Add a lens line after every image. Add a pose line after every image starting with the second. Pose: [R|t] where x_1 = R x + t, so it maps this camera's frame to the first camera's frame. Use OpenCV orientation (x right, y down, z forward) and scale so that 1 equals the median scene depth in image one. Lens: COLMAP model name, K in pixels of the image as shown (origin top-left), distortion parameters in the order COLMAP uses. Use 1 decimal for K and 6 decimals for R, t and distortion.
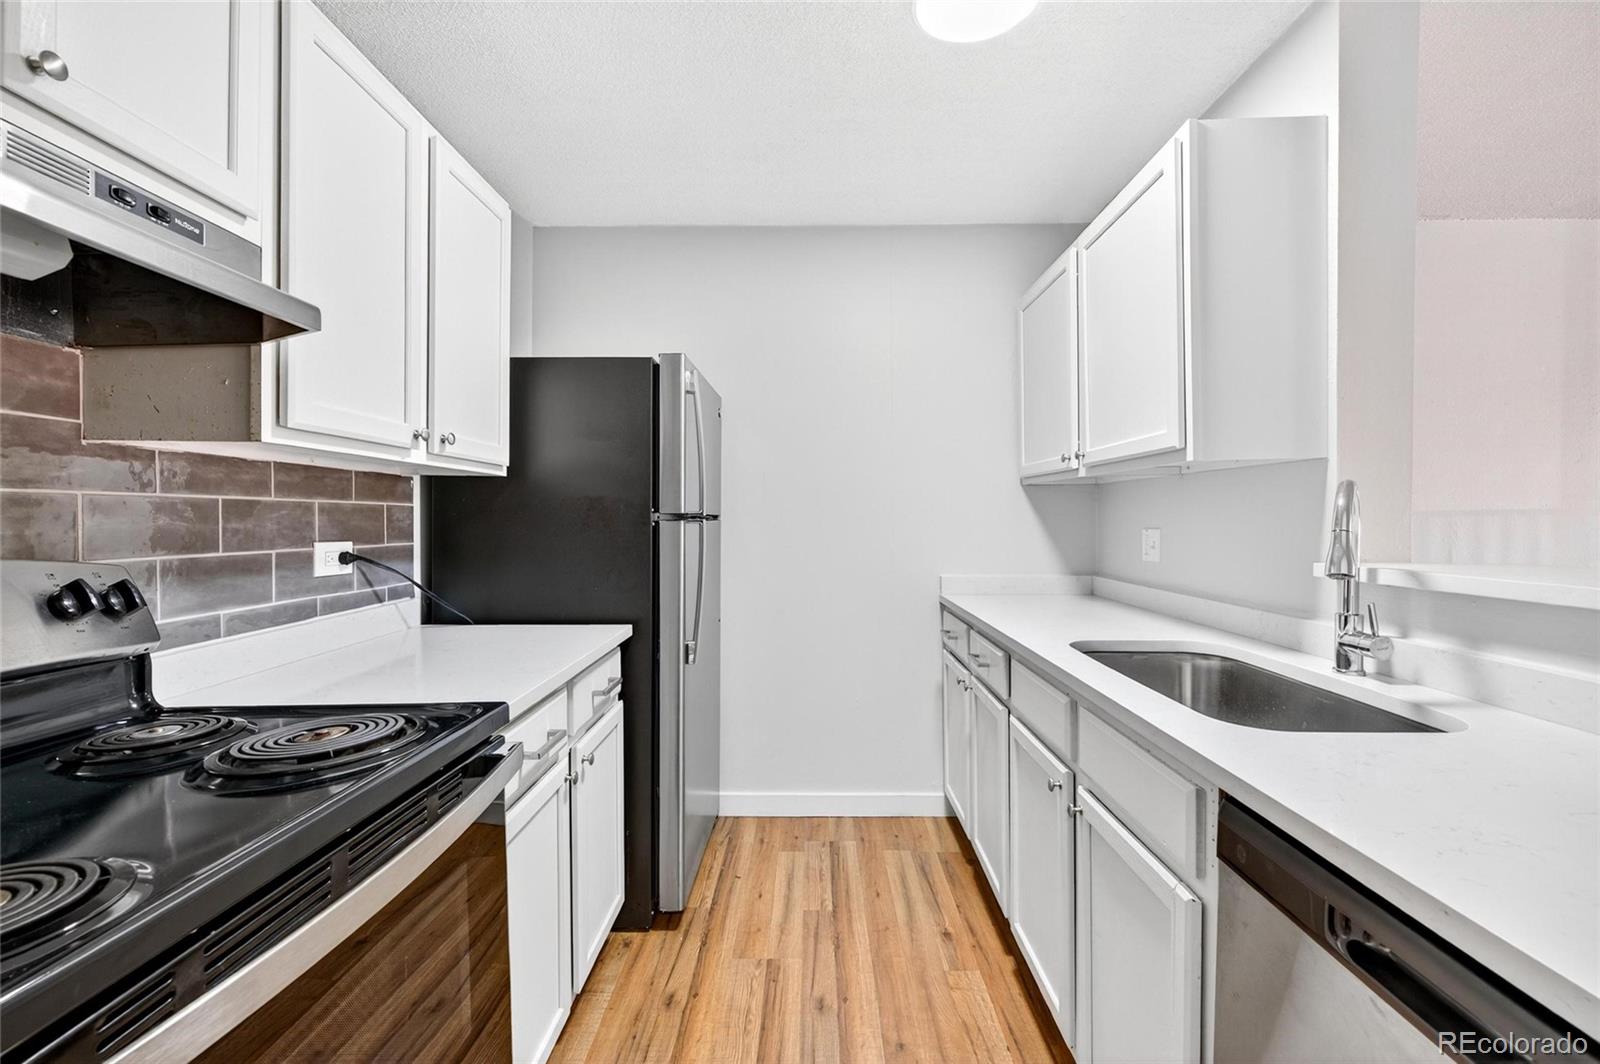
lens RADIAL K [[672.3, 0, 796.9], [0, 672.3, 526.0], [0, 0, 1]] dist [-0.000277, -0.000264]
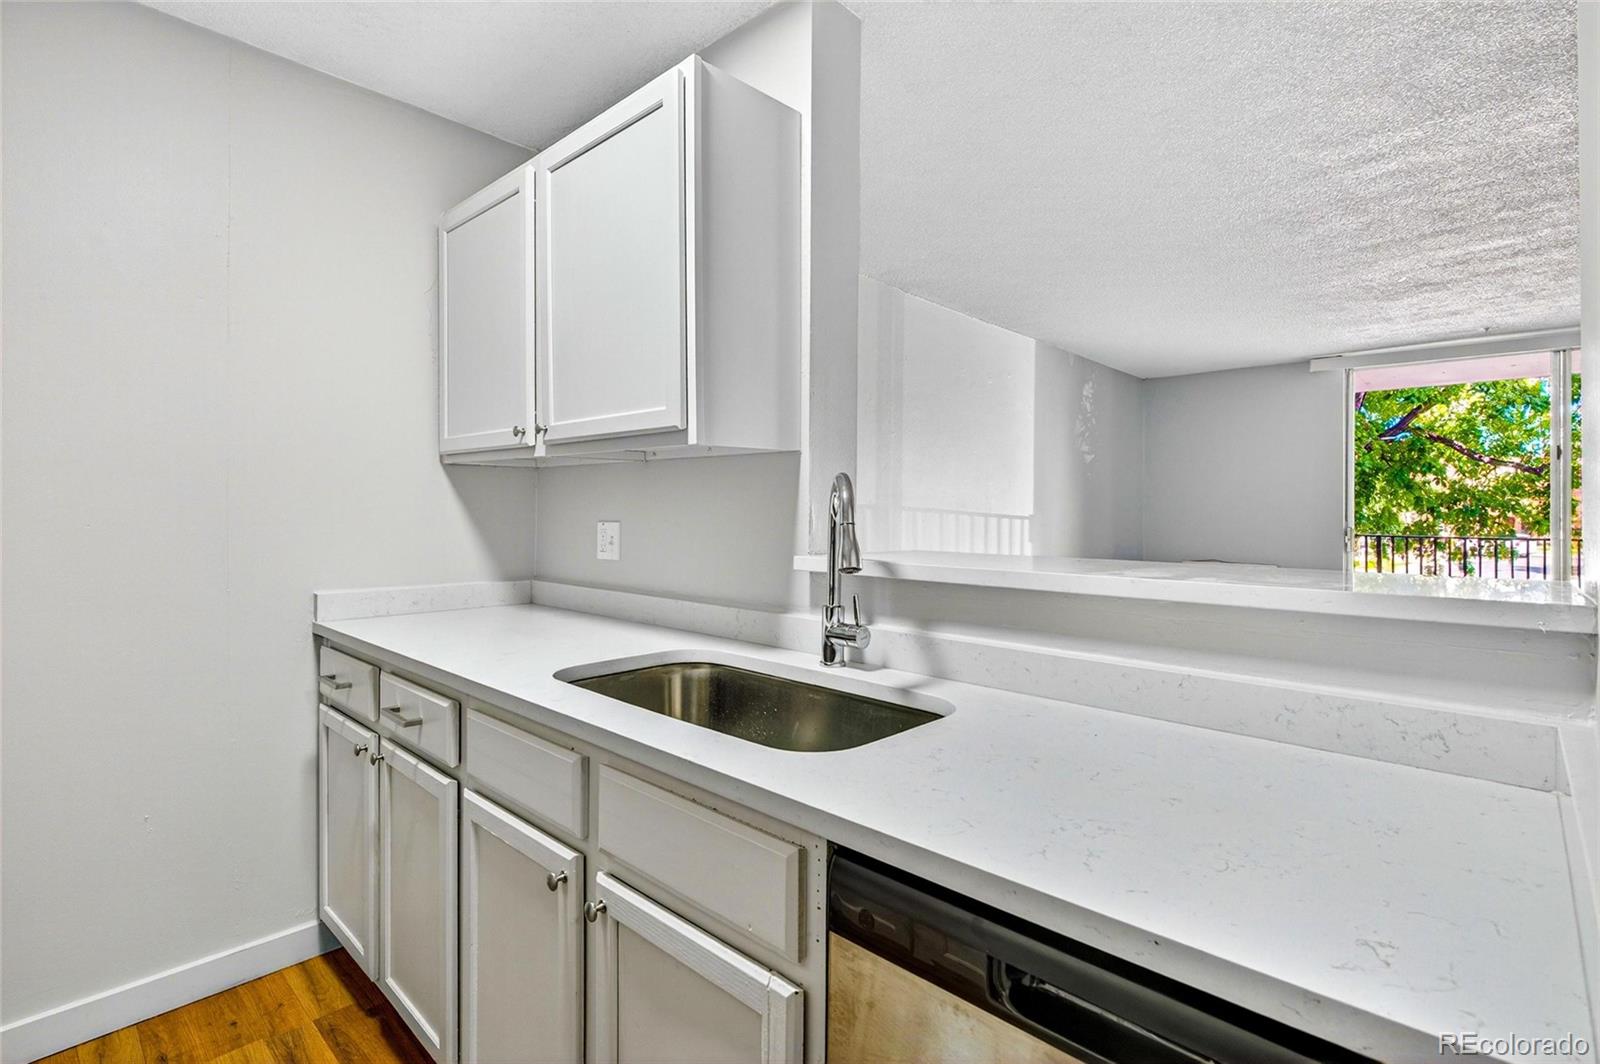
lens RADIAL K [[745.9, 0, 806.6], [0, 745.9, 504.8], [0, 0, 1]] dist [-0.001022, -0.001424]
pose [[0.654572, 0.011119, 0.755918, -0.044386], [0.000928, 0.999879, -0.015511, -0.003250], [-0.755999, 0.010855, 0.654482, 0.244672]]
